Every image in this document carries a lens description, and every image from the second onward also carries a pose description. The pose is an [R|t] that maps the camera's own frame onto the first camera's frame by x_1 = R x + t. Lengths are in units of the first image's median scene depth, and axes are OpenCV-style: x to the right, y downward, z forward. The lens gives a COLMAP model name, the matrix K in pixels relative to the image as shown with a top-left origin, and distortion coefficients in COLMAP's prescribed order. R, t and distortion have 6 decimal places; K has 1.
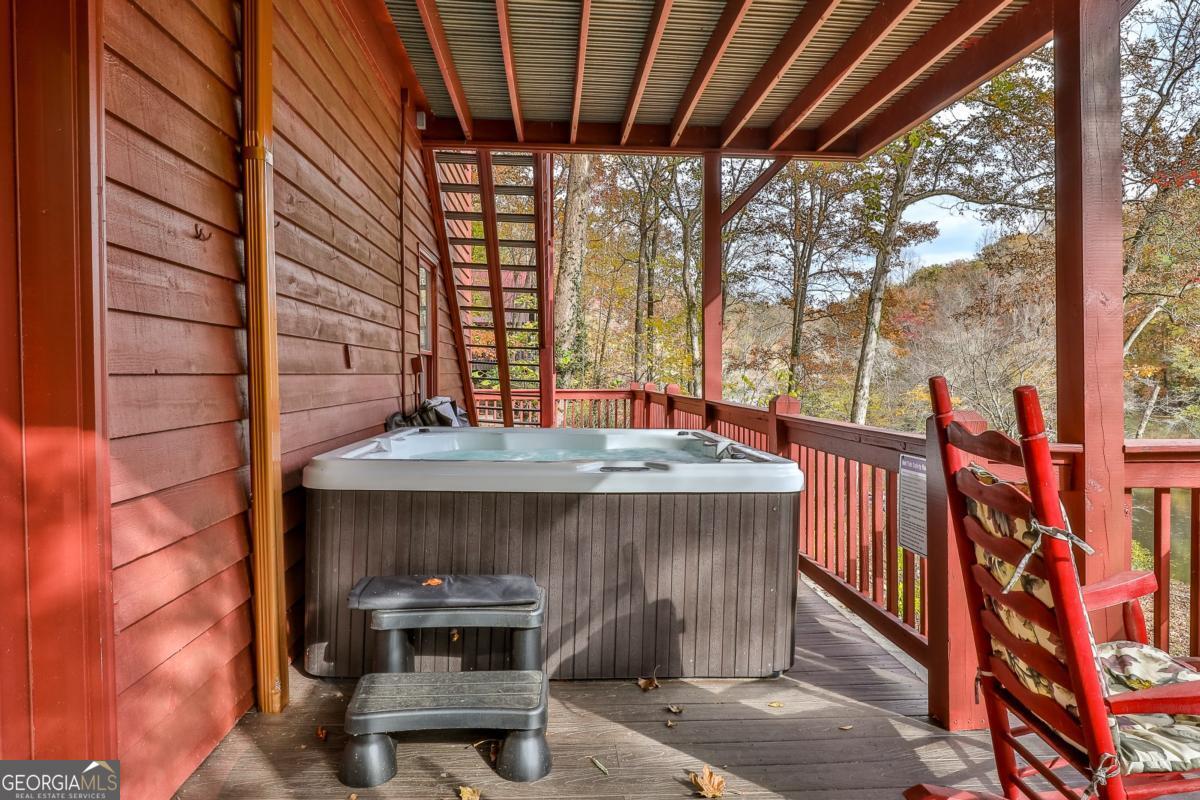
lens RADIAL K [[754.8, 0, 600.0], [0, 754.8, 400.0], [0, 0, 1]] dist [-0.005198, 0.001857]
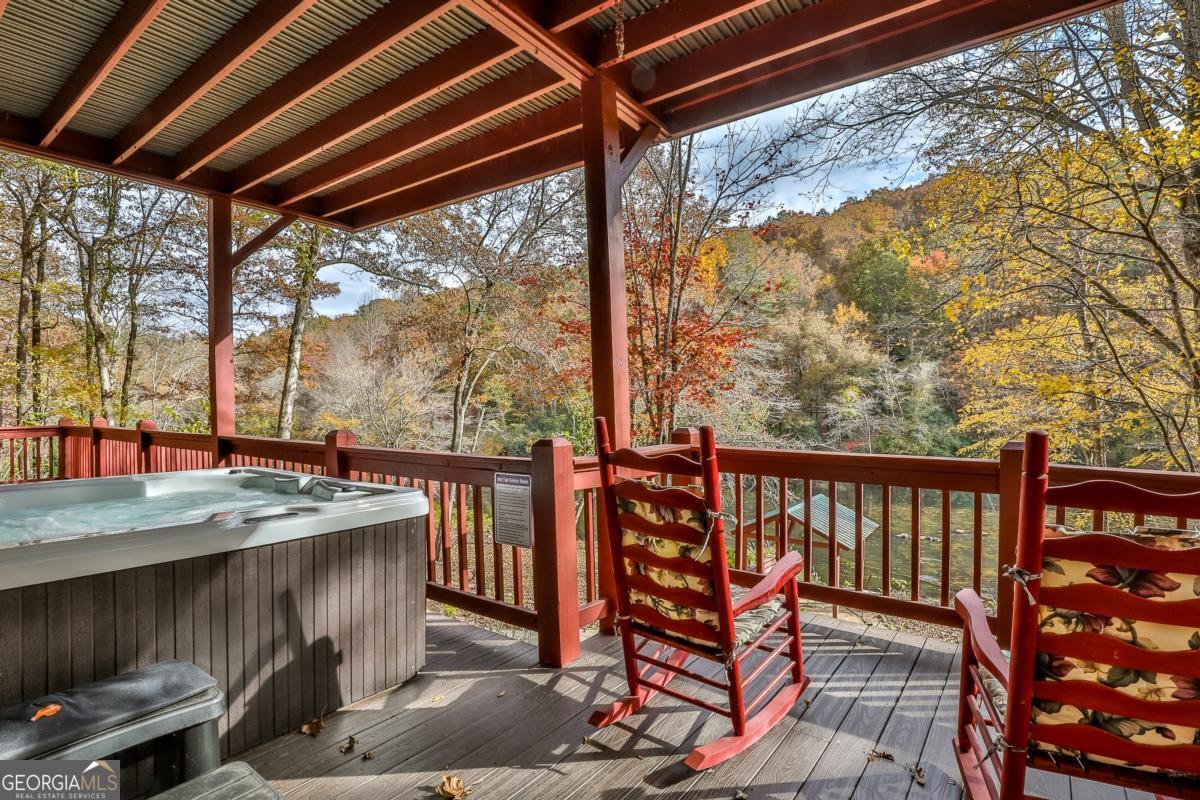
lens RADIAL K [[593.8, 0, 601.7], [0, 593.8, 405.5], [0, 0, 1]] dist [-0.027490, 0.001918]
pose [[0.647278, -0.019069, 0.762016, -0.174801], [0.038688, 0.999220, -0.007857, -0.019920], [-0.761272, 0.034567, 0.647511, 0.120304]]
